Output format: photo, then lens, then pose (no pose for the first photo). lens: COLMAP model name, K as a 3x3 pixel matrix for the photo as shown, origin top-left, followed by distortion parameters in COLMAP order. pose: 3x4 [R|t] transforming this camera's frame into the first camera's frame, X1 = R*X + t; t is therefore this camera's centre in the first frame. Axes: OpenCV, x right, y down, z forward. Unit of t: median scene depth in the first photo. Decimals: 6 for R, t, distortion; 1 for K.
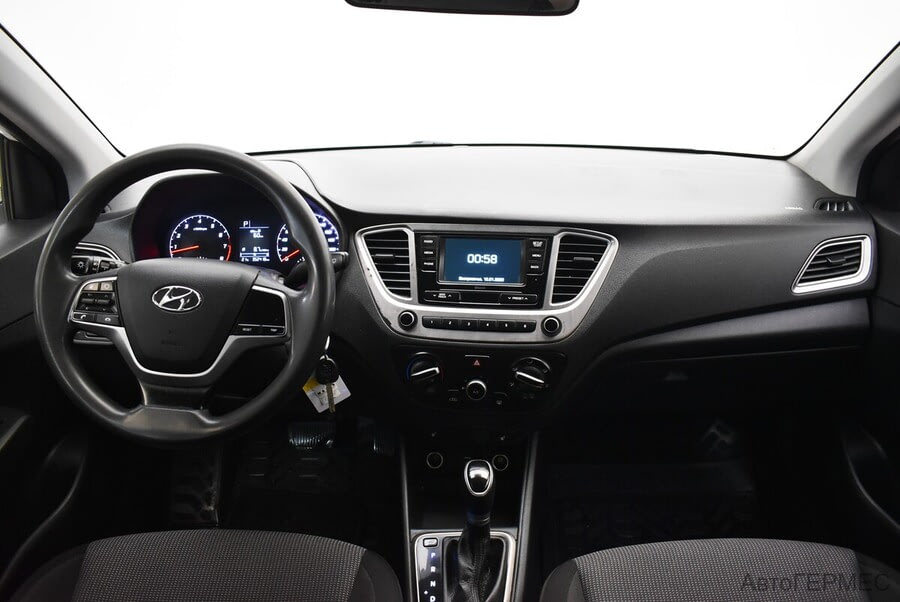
lens RADIAL K [[701.6, 0, 450.0], [0, 701.6, 301.0], [0, 0, 1]] dist [-0.089166, 0.000469]
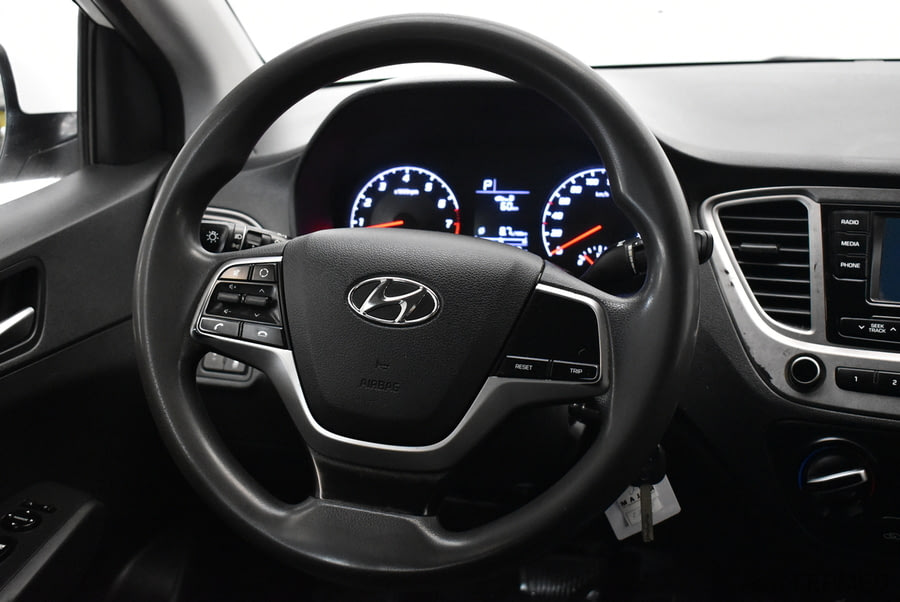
lens RADIAL K [[1128.4, 0, 450.0], [0, 1128.4, 301.0], [0, 0, 1]] dist [-0.078210, 0.018915]
pose [[0.972358, 0.044254, -0.229262, -0.128724], [-0.056731, 0.997229, -0.048114, 0.029408], [0.226498, 0.059791, 0.972175, 0.144335]]
